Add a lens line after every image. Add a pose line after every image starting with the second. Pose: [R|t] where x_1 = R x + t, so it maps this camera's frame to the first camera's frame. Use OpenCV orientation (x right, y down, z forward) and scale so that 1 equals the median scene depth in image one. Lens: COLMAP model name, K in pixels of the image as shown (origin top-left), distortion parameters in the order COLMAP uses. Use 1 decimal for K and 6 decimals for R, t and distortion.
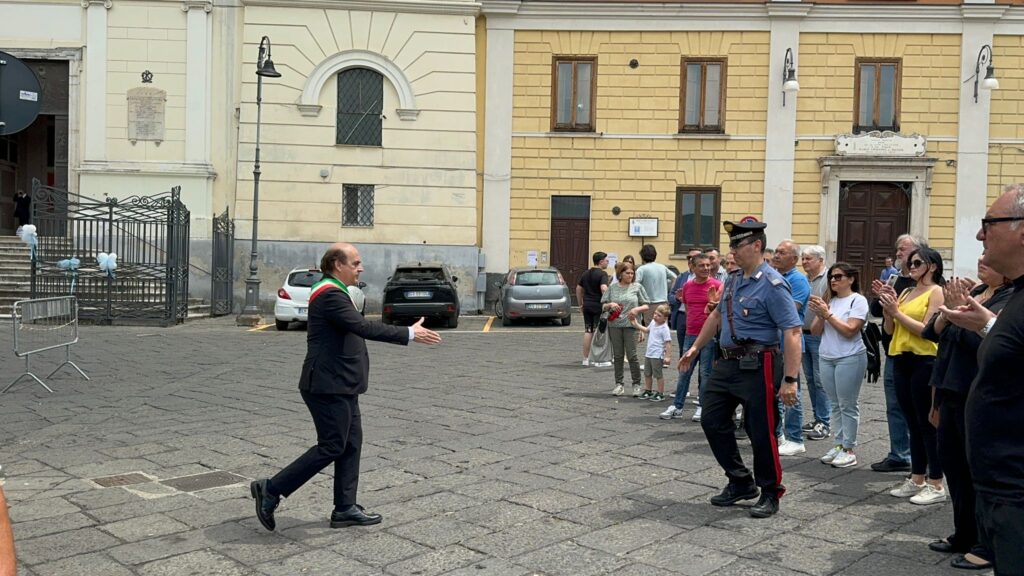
lens RADIAL K [[866.9, 0, 530.1], [0, 866.9, 309.2], [0, 0, 1]] dist [0.160481, -0.311344]
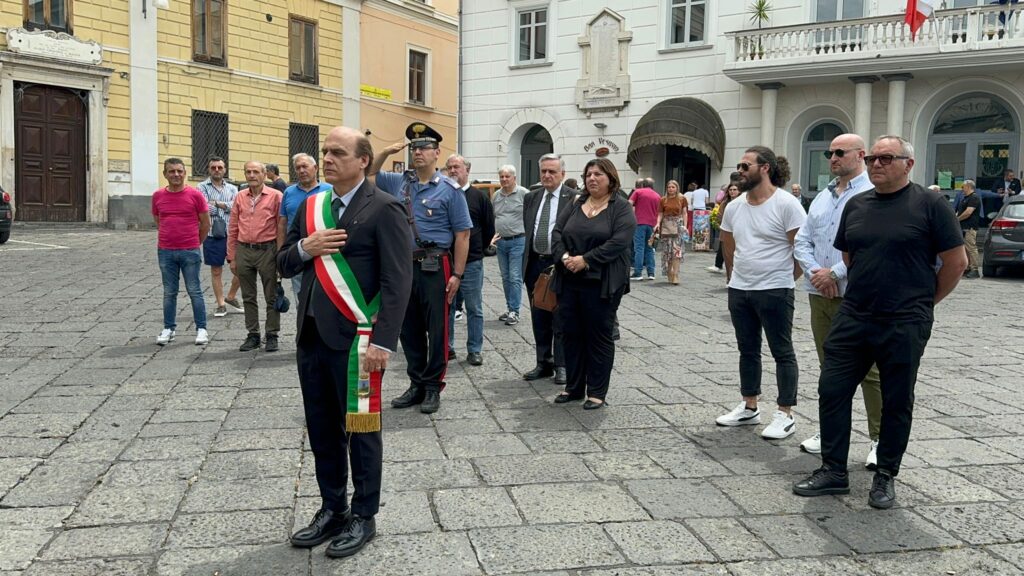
lens RADIAL K [[869.6, 0, 506.2], [0, 869.6, 287.3], [0, 0, 1]] dist [0.160521, -0.310555]
pose [[0.559632, -0.076040, 0.825245, -0.131244], [0.015872, 0.996583, 0.081063, -0.000502], [-0.828589, -0.032267, 0.558926, 0.071894]]
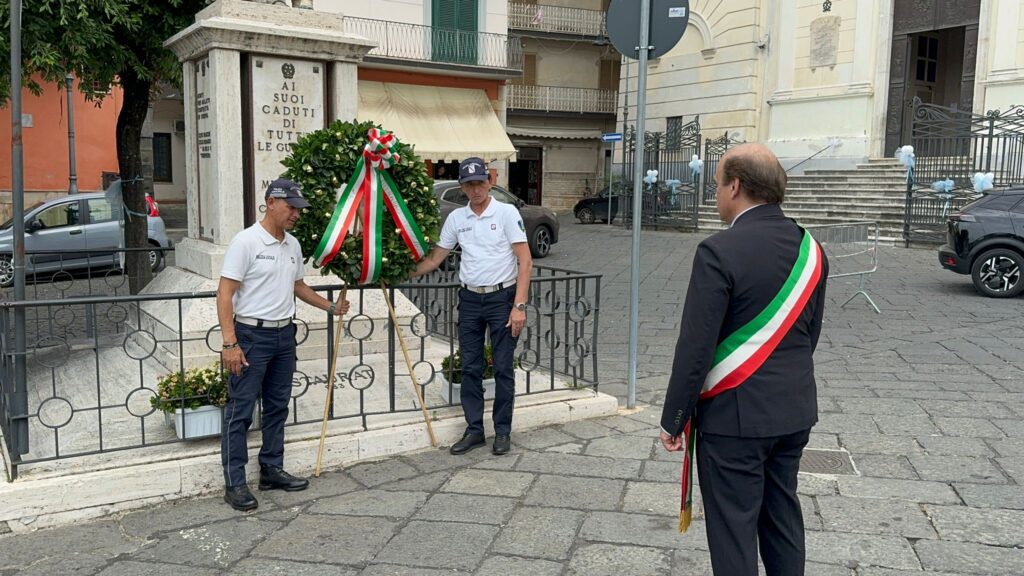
lens RADIAL K [[871.2, 0, 508.3], [0, 871.2, 289.0], [0, 0, 1]] dist [0.146037, -0.273951]
pose [[0.510762, 0.086943, -0.855315, 0.044834], [-0.029030, 0.996050, 0.083914, -0.005740], [0.859232, -0.018030, 0.511268, 0.093306]]
